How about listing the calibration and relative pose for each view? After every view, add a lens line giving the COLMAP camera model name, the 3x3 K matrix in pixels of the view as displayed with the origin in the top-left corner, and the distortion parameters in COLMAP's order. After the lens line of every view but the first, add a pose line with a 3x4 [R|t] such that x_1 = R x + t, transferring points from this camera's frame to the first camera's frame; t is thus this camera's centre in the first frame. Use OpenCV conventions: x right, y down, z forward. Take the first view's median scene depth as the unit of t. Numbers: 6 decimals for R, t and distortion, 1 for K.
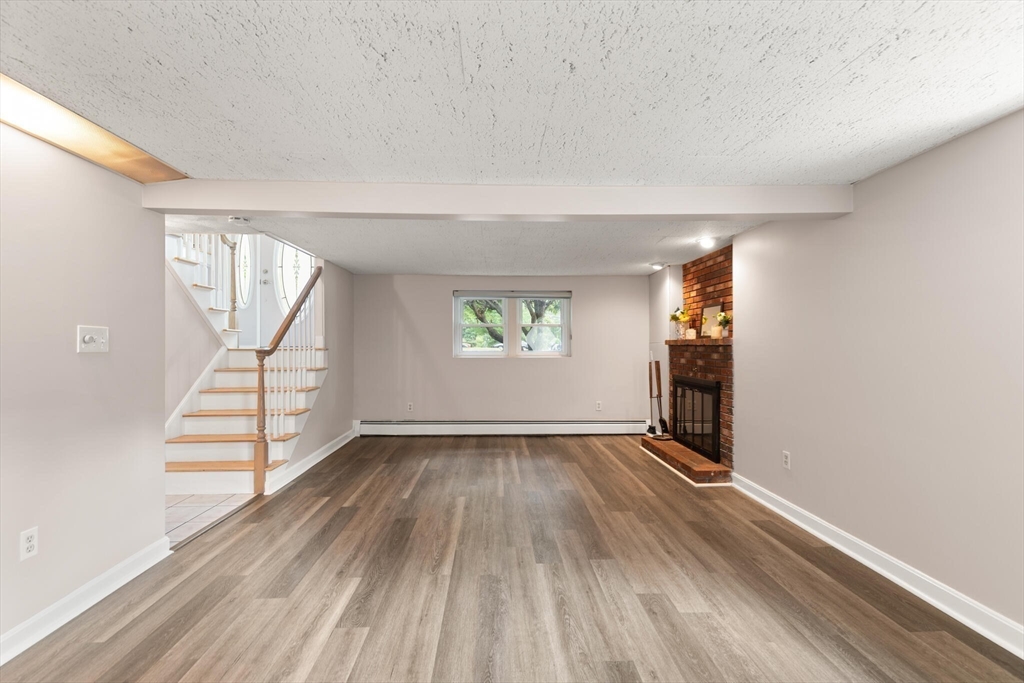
lens RADIAL K [[472.0, 0, 512.8], [0, 472.0, 342.4], [0, 0, 1]] dist [0.021267, -0.001711]
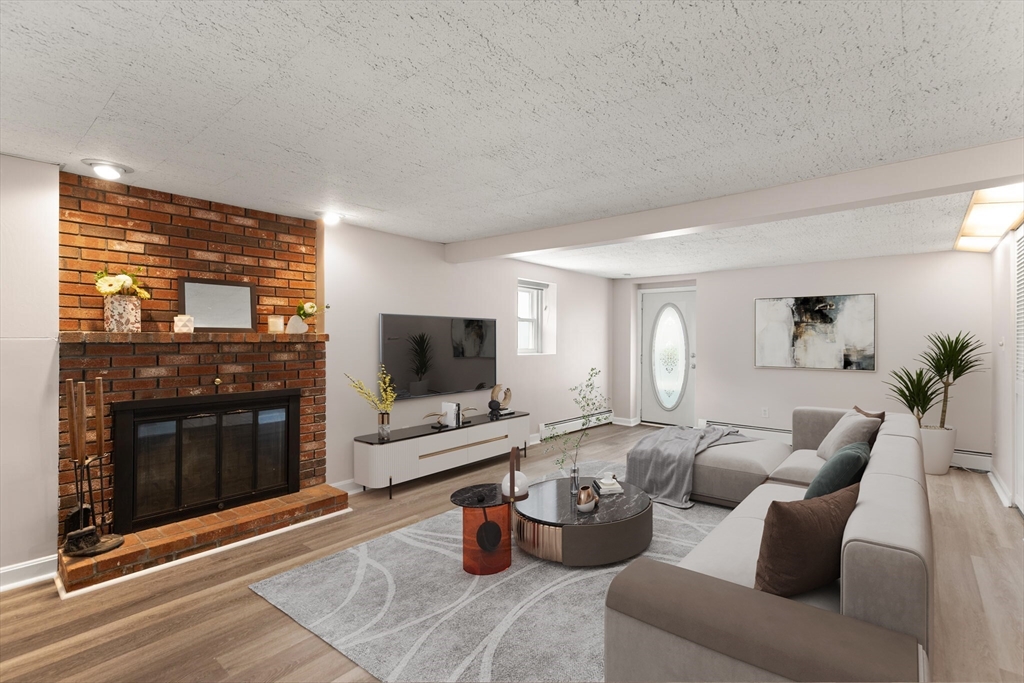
lens RADIAL K [[472.0, 0, 513.1], [0, 472.0, 341.1], [0, 0, 1]] dist [0.021267, -0.001711]
pose [[-0.739383, -0.005695, 0.673261, -0.384227], [-0.004819, 0.999983, 0.003167, -0.000341], [-0.673268, -0.000903, -0.739398, 1.403655]]
